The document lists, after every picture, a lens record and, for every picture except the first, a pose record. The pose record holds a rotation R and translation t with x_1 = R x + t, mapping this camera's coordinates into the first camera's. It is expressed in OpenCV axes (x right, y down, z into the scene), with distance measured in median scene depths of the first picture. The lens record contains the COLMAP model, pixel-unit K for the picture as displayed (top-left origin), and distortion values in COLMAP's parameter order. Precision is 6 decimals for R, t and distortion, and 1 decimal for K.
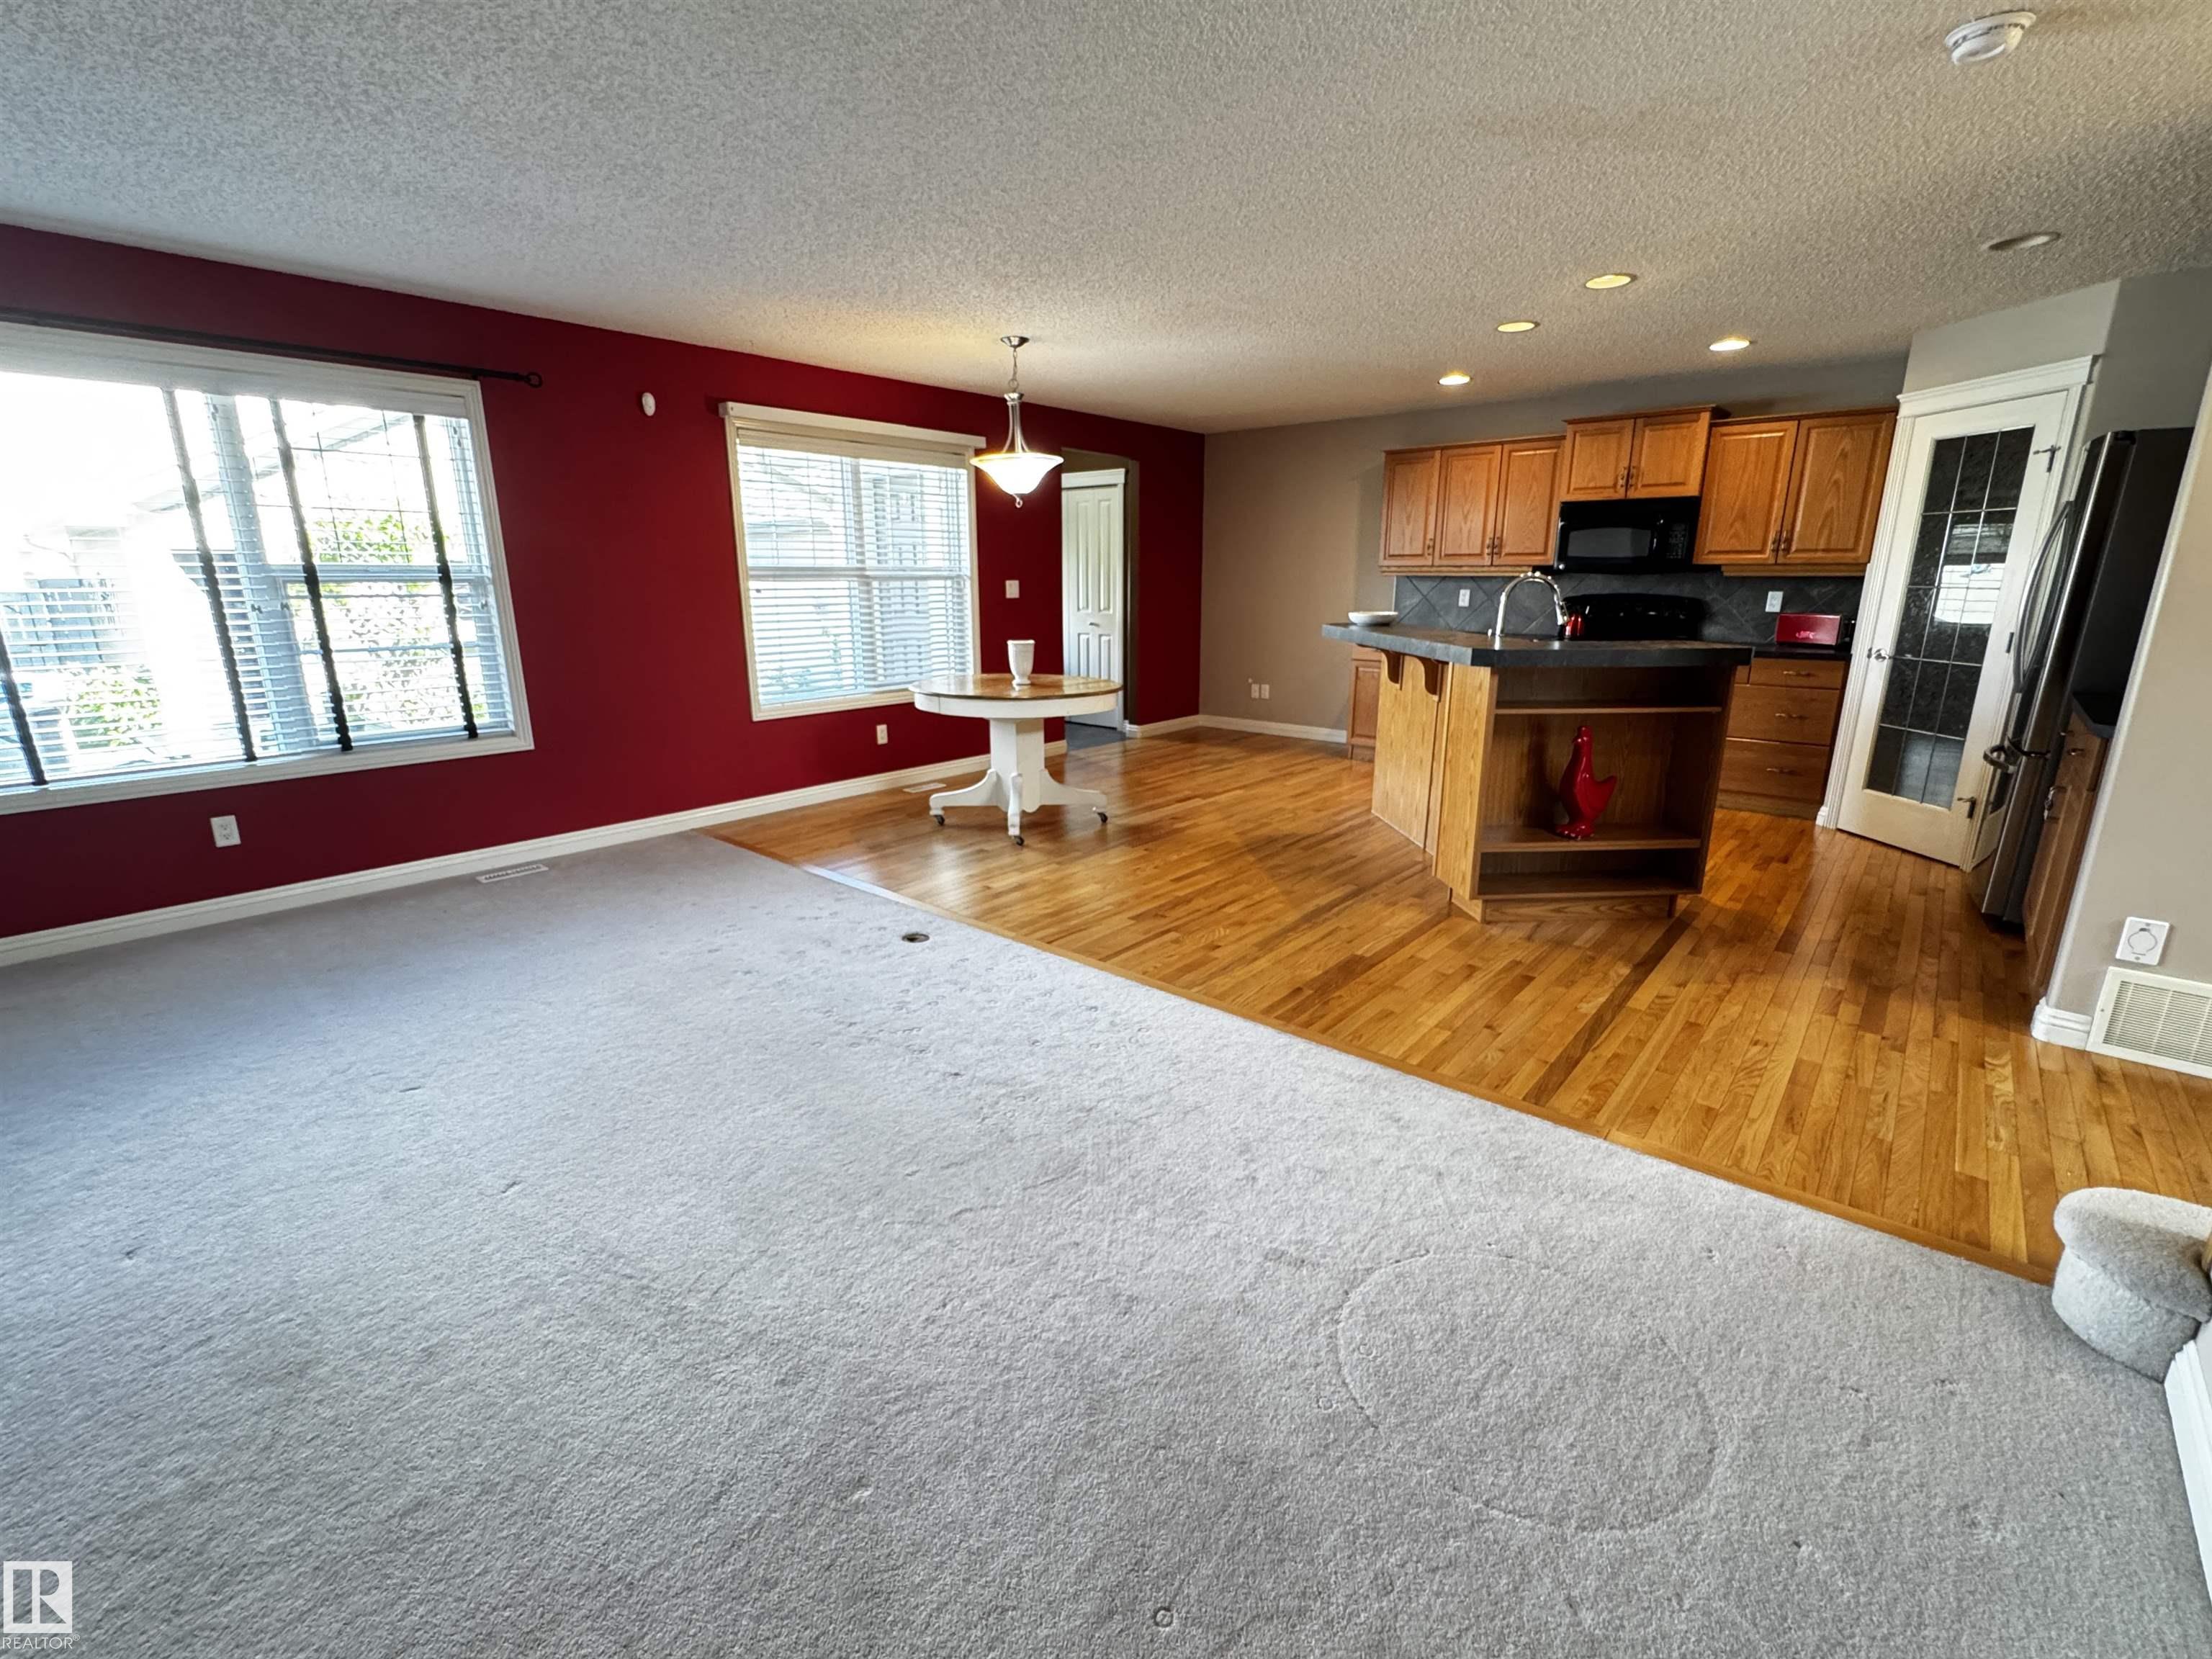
lens RADIAL K [[973.4, 0, 1097.9], [0, 973.4, 829.5], [0, 0, 1]] dist [-0.006376, 0.001605]
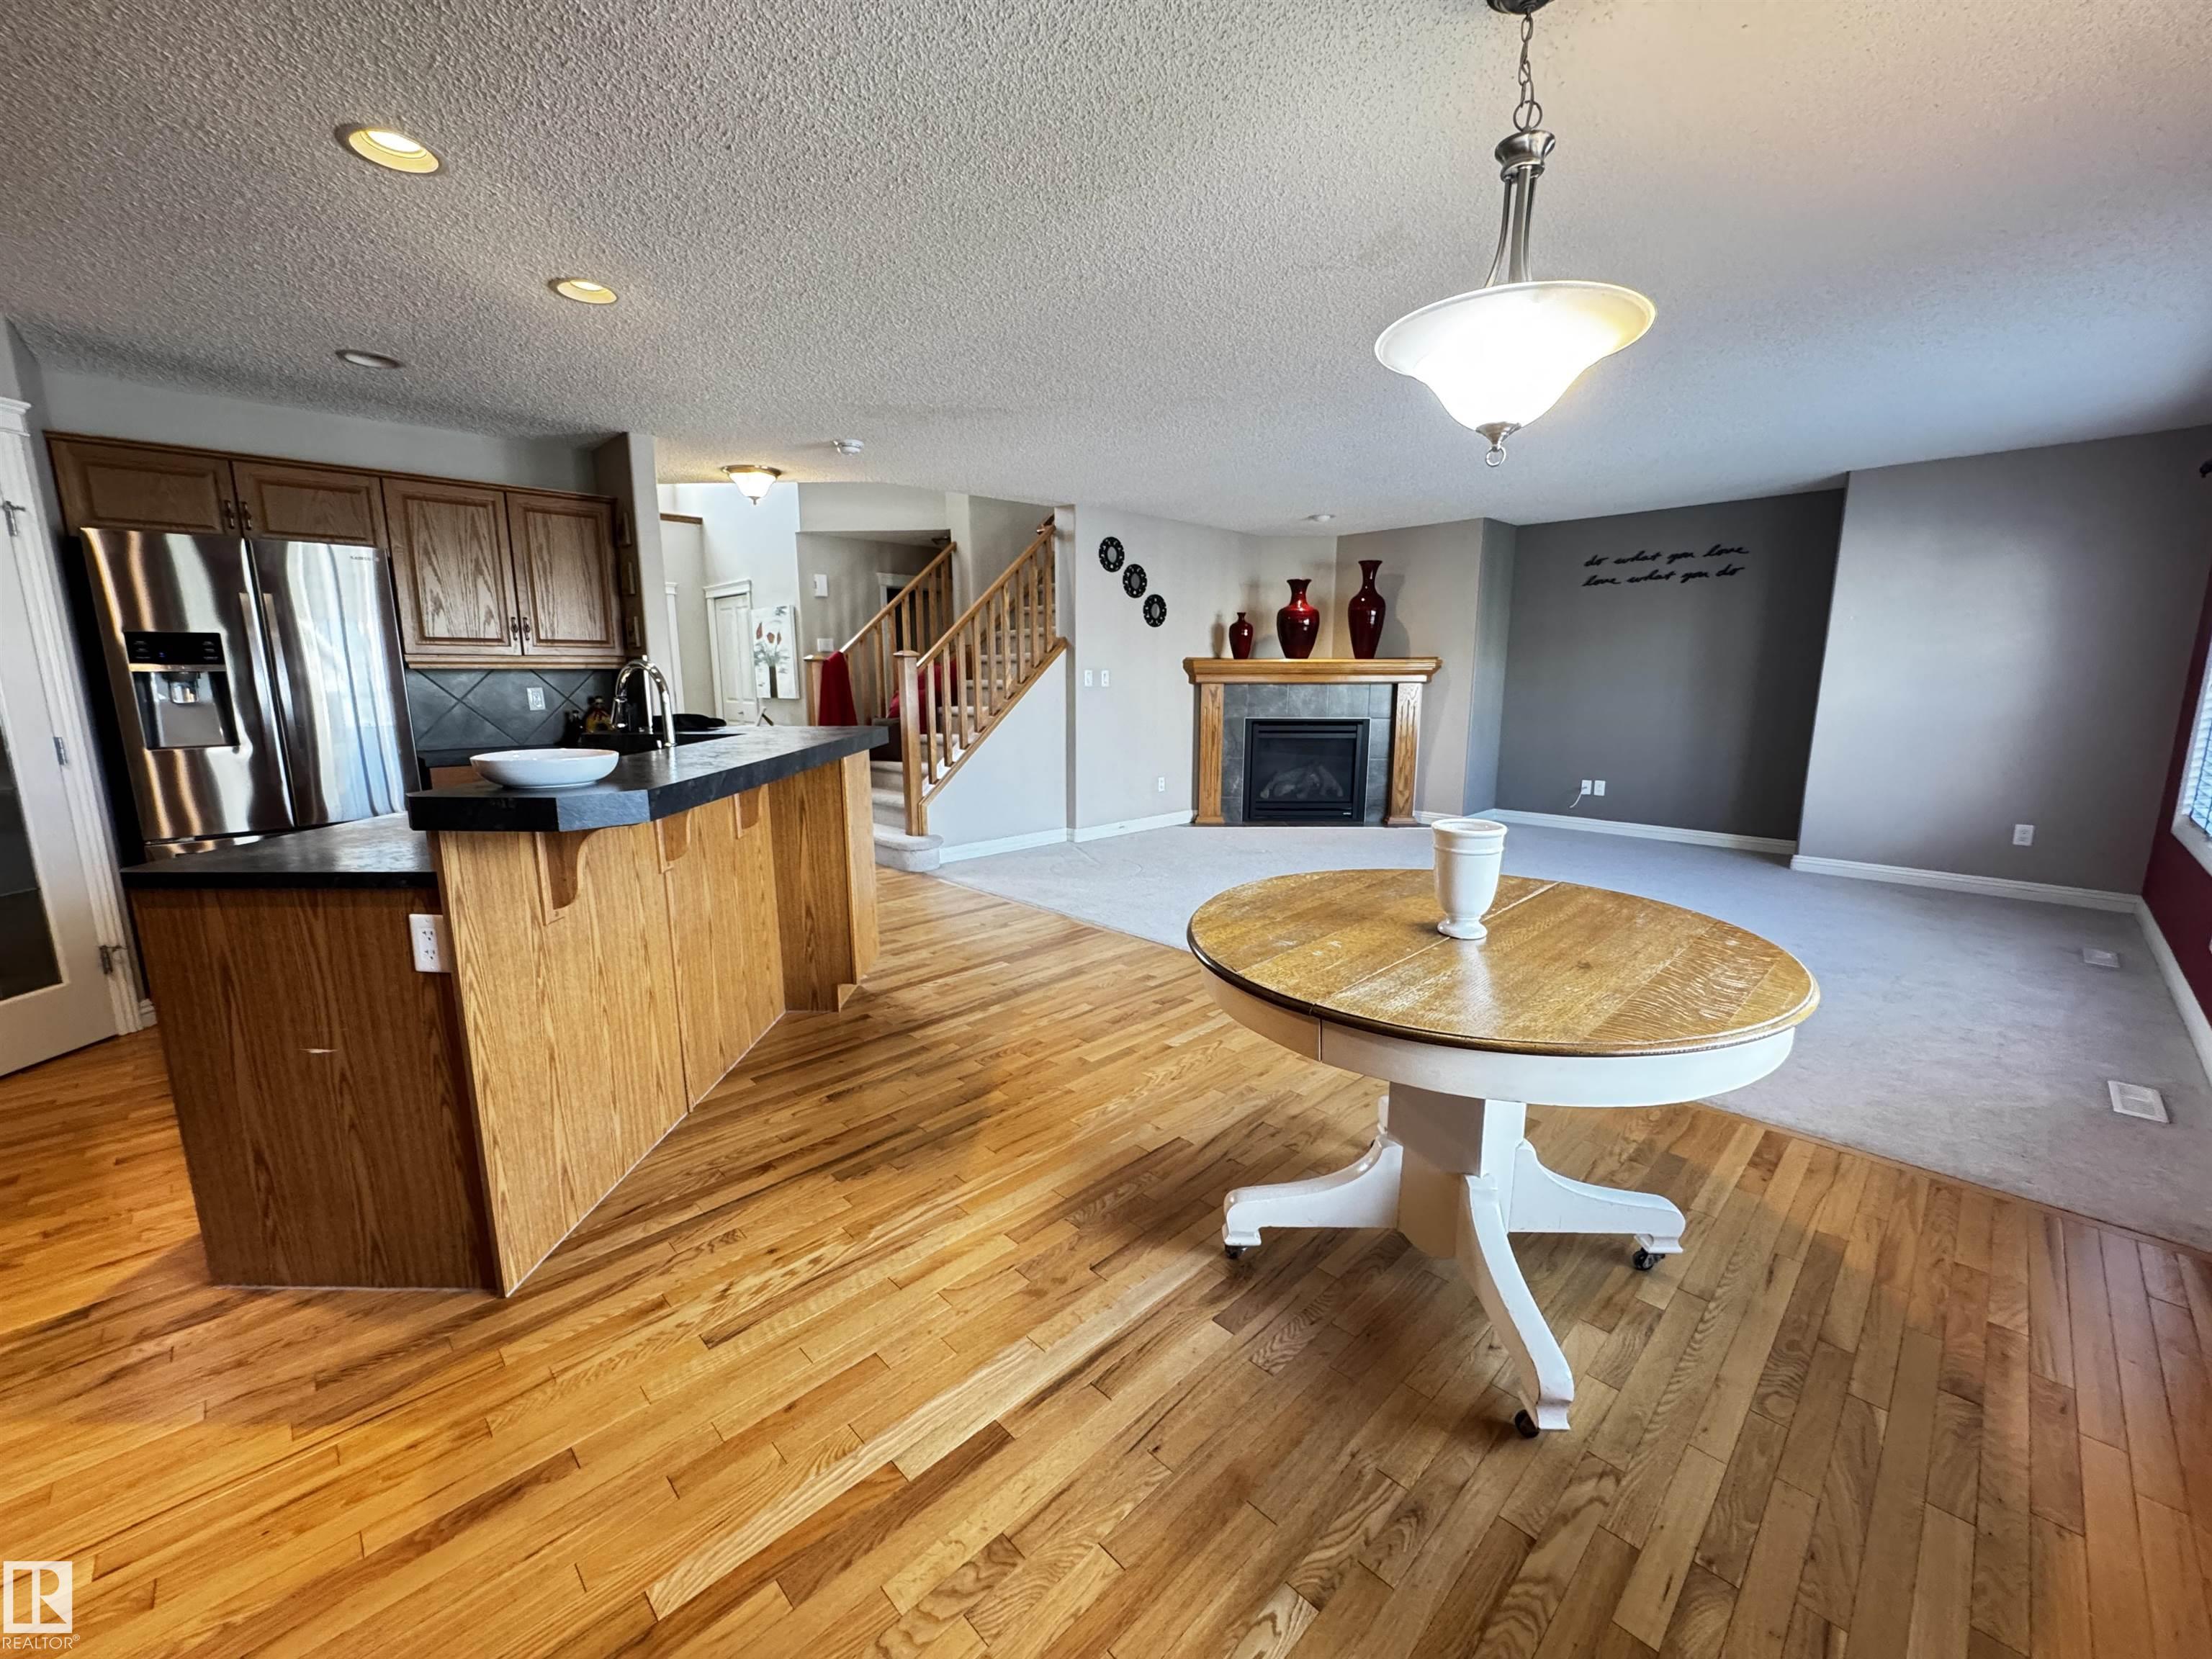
lens RADIAL K [[875.9, 0, 1105.7], [0, 875.9, 830.8], [0, 0, 1]] dist [-0.003548, 0.000088]
pose [[-0.996506, -0.008067, 0.083132, 0.036494], [0.028044, 0.905225, 0.424006, -0.344378], [-0.078674, 0.424856, -0.901836, 1.342996]]
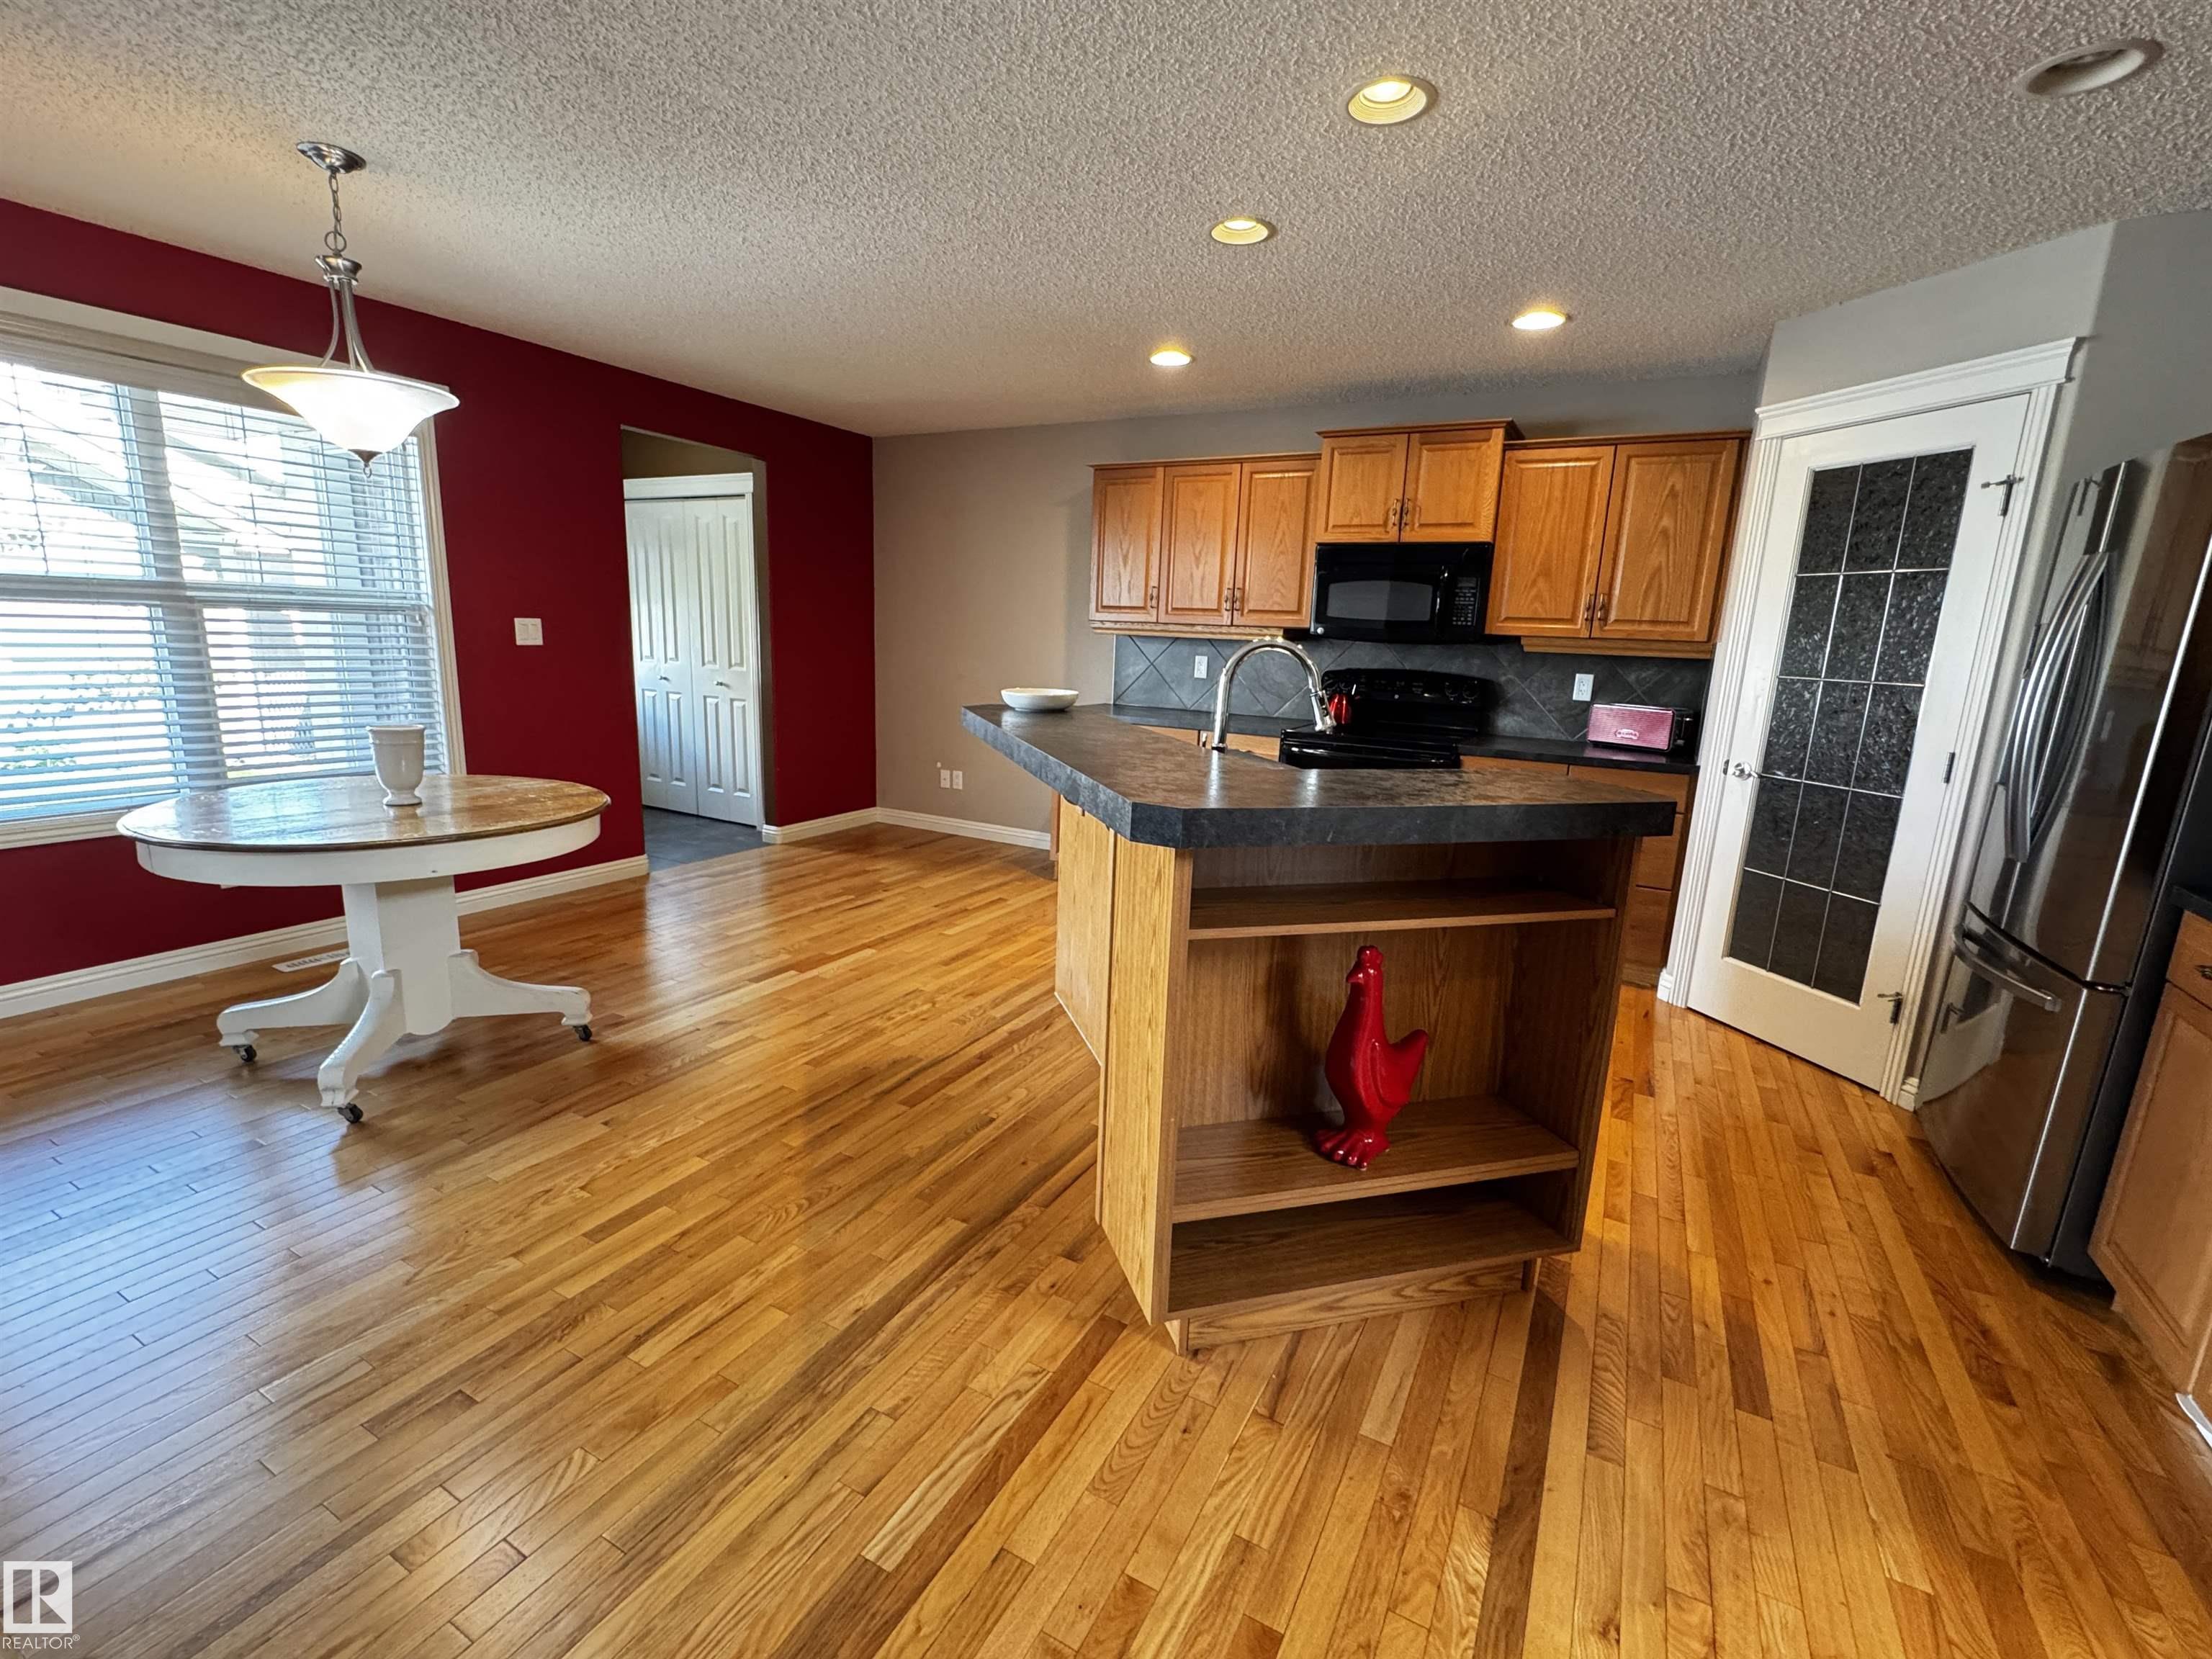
lens RADIAL K [[973.4, 0, 1097.2], [0, 973.4, 829.6], [0, 0, 1]] dist [-0.006376, 0.001605]
pose [[0.977318, -0.002793, 0.211757, 0.192513], [0.013627, 0.998670, -0.049721, -0.105792], [-0.211336, 0.051479, 0.976057, 0.400924]]
